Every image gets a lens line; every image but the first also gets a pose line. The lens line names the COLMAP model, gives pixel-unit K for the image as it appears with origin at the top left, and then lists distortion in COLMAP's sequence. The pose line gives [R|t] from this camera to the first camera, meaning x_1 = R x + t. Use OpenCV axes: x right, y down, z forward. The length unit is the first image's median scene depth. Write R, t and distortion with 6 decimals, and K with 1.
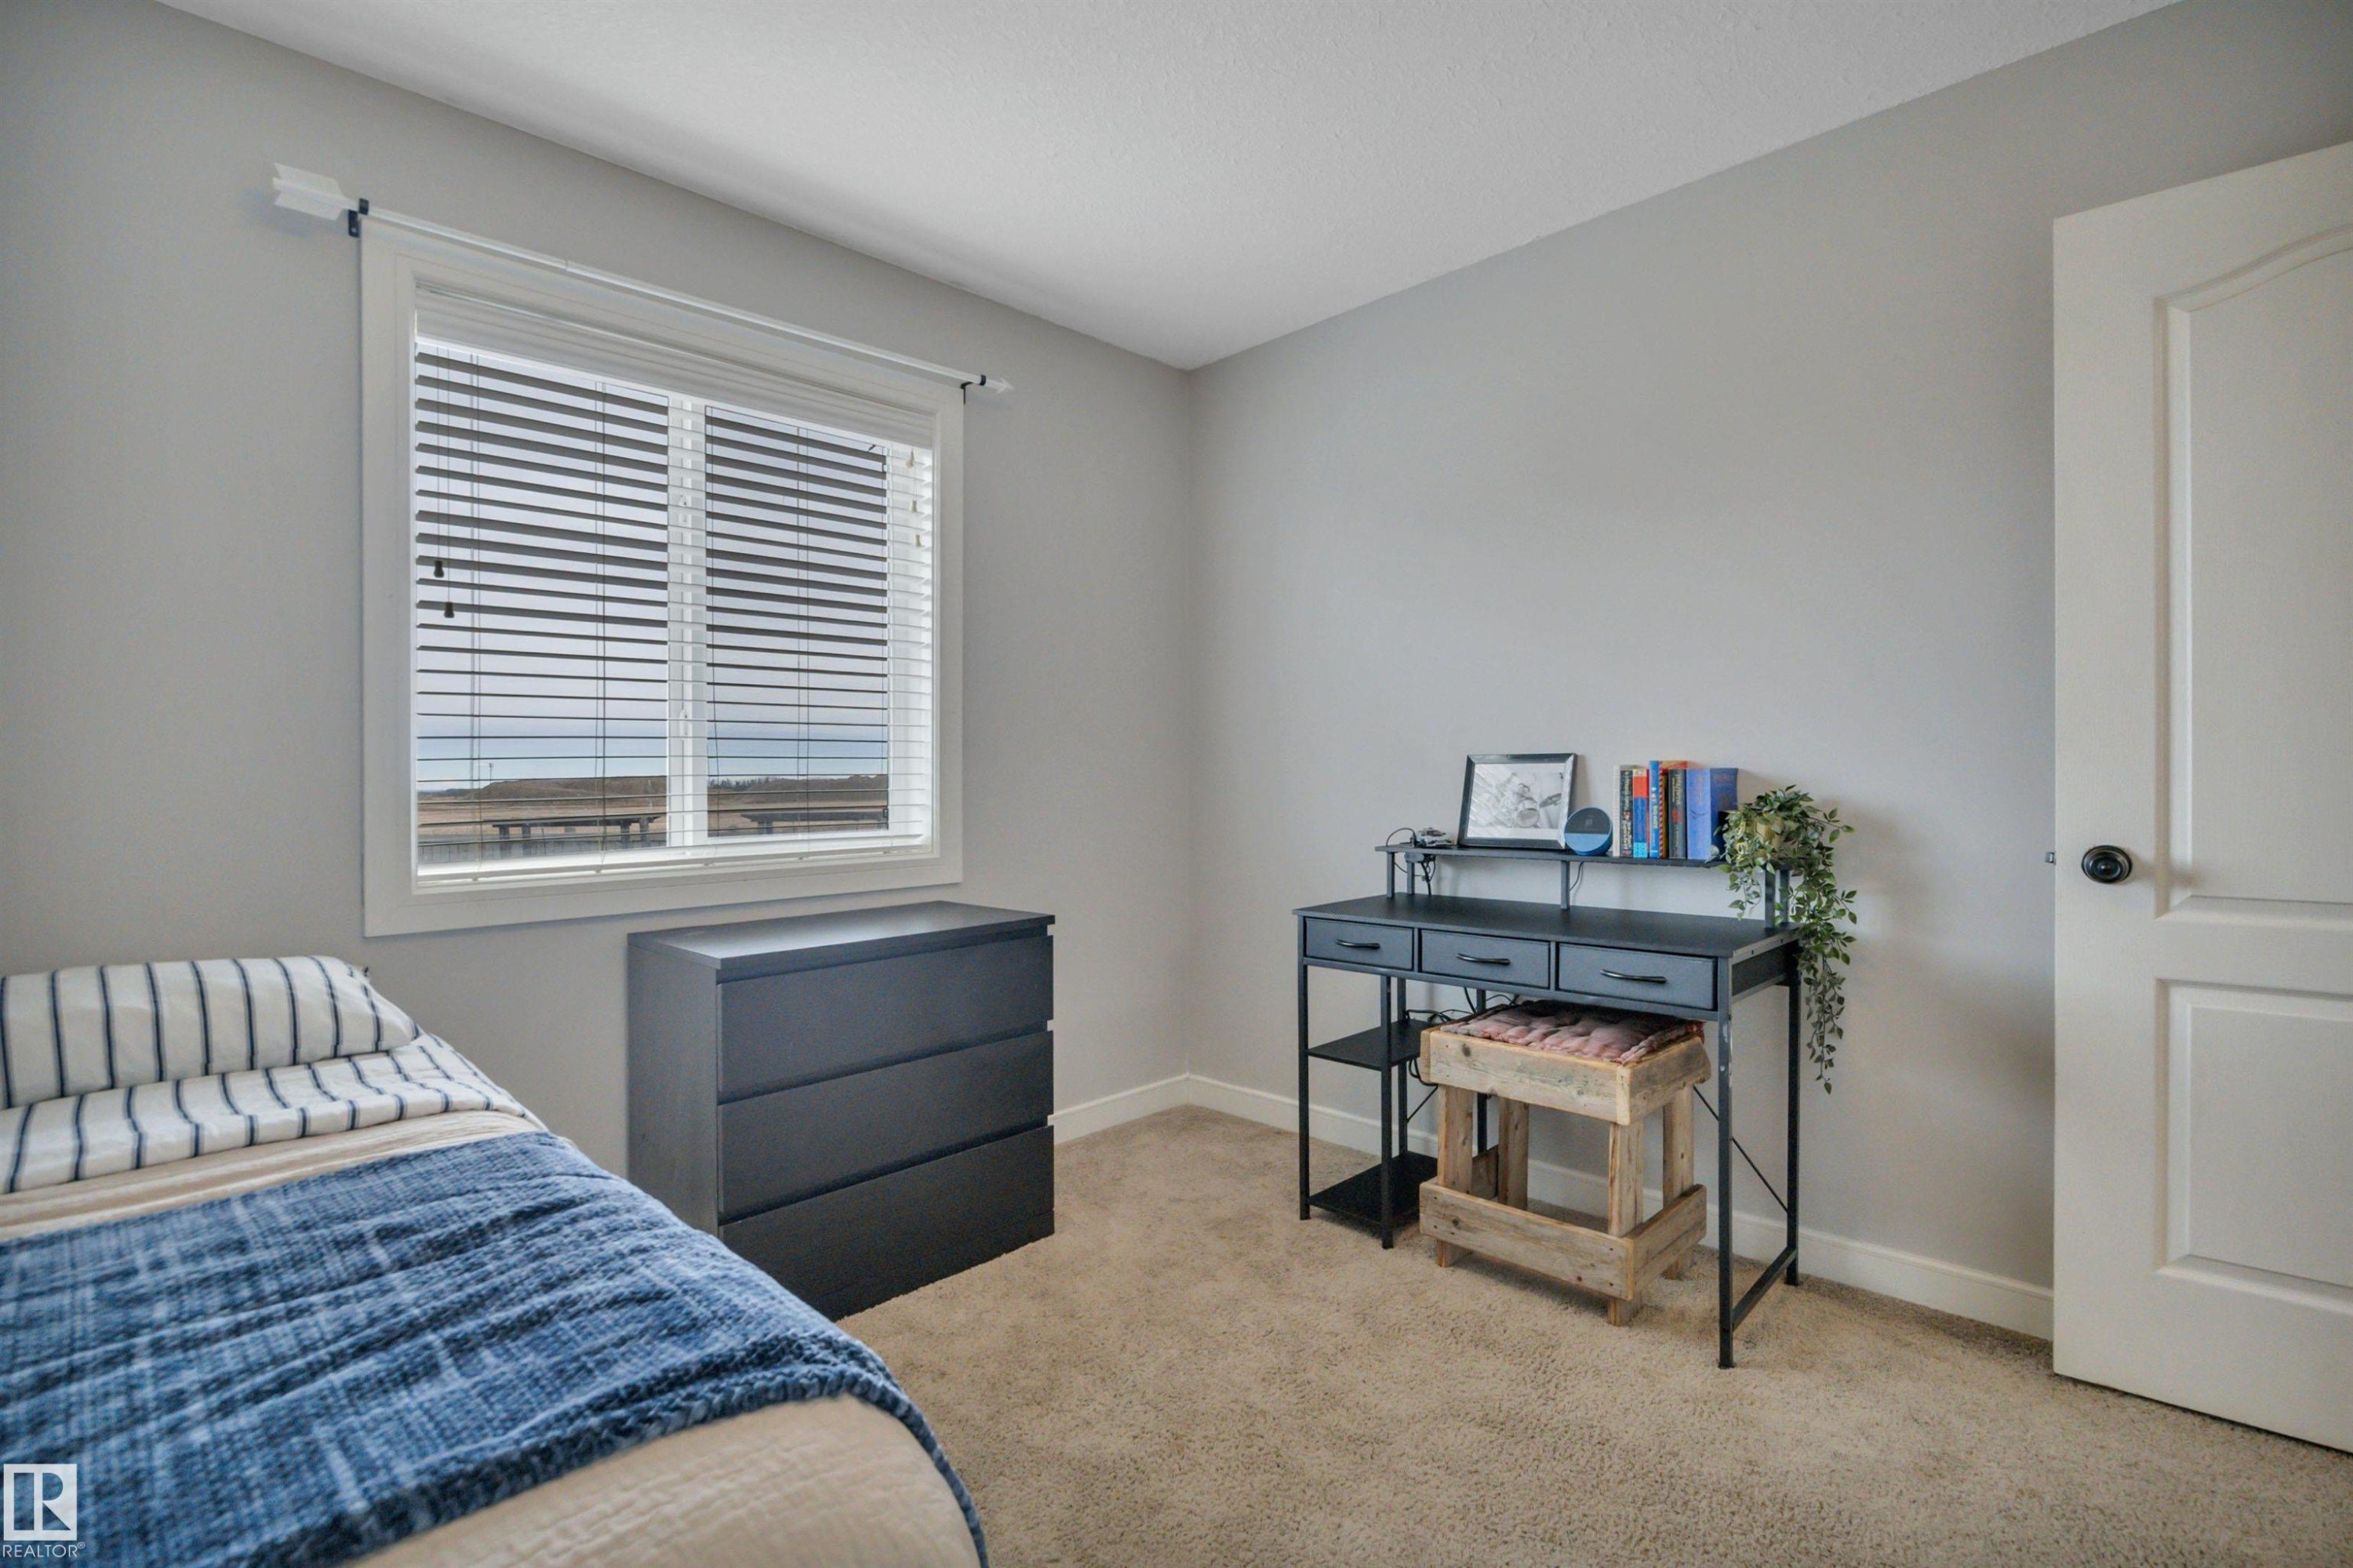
lens RADIAL K [[1100.2, 0, 1180.0], [0, 1100.2, 777.0], [0, 0, 1]] dist [-0.014764, 0.001092]
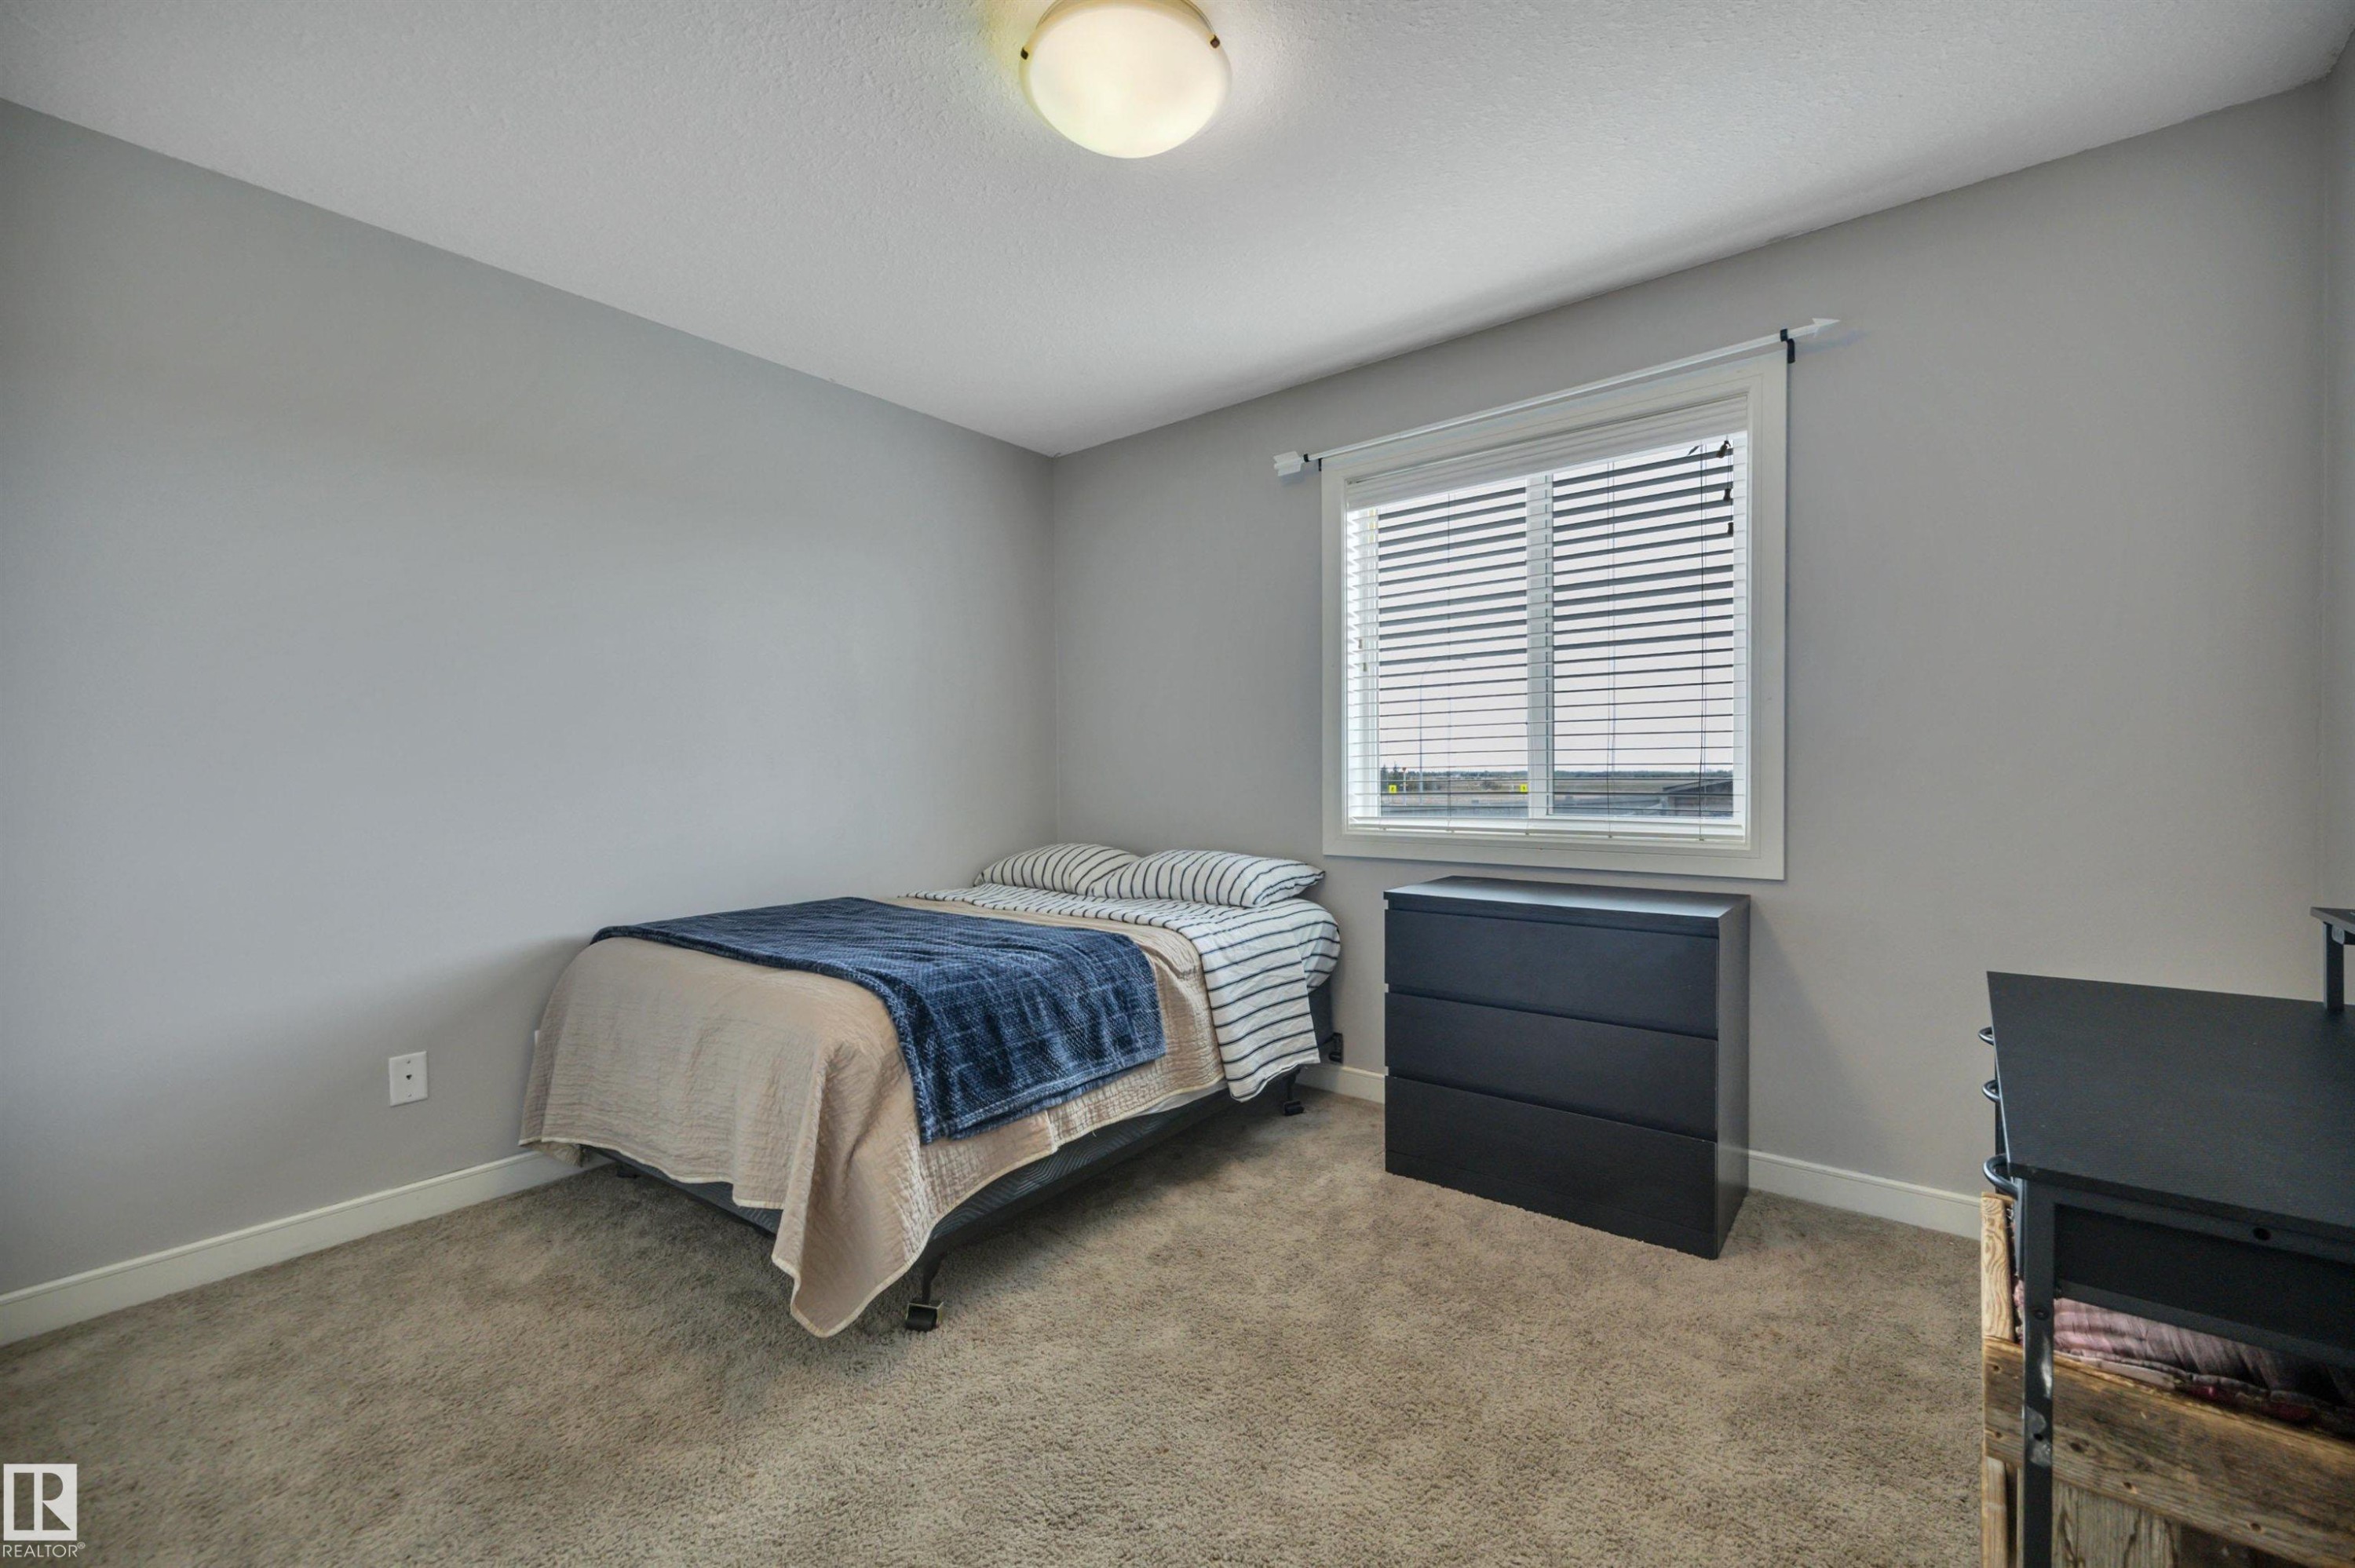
lens RADIAL K [[972.1, 0, 1175.4], [0, 972.1, 777.4], [0, 0, 1]] dist [0.006037, 0.000014]
pose [[0.097914, 0.017510, -0.995041, 0.674523], [-0.000898, 0.999846, 0.017506, -0.007753], [0.995194, -0.000821, 0.097915, 0.473952]]
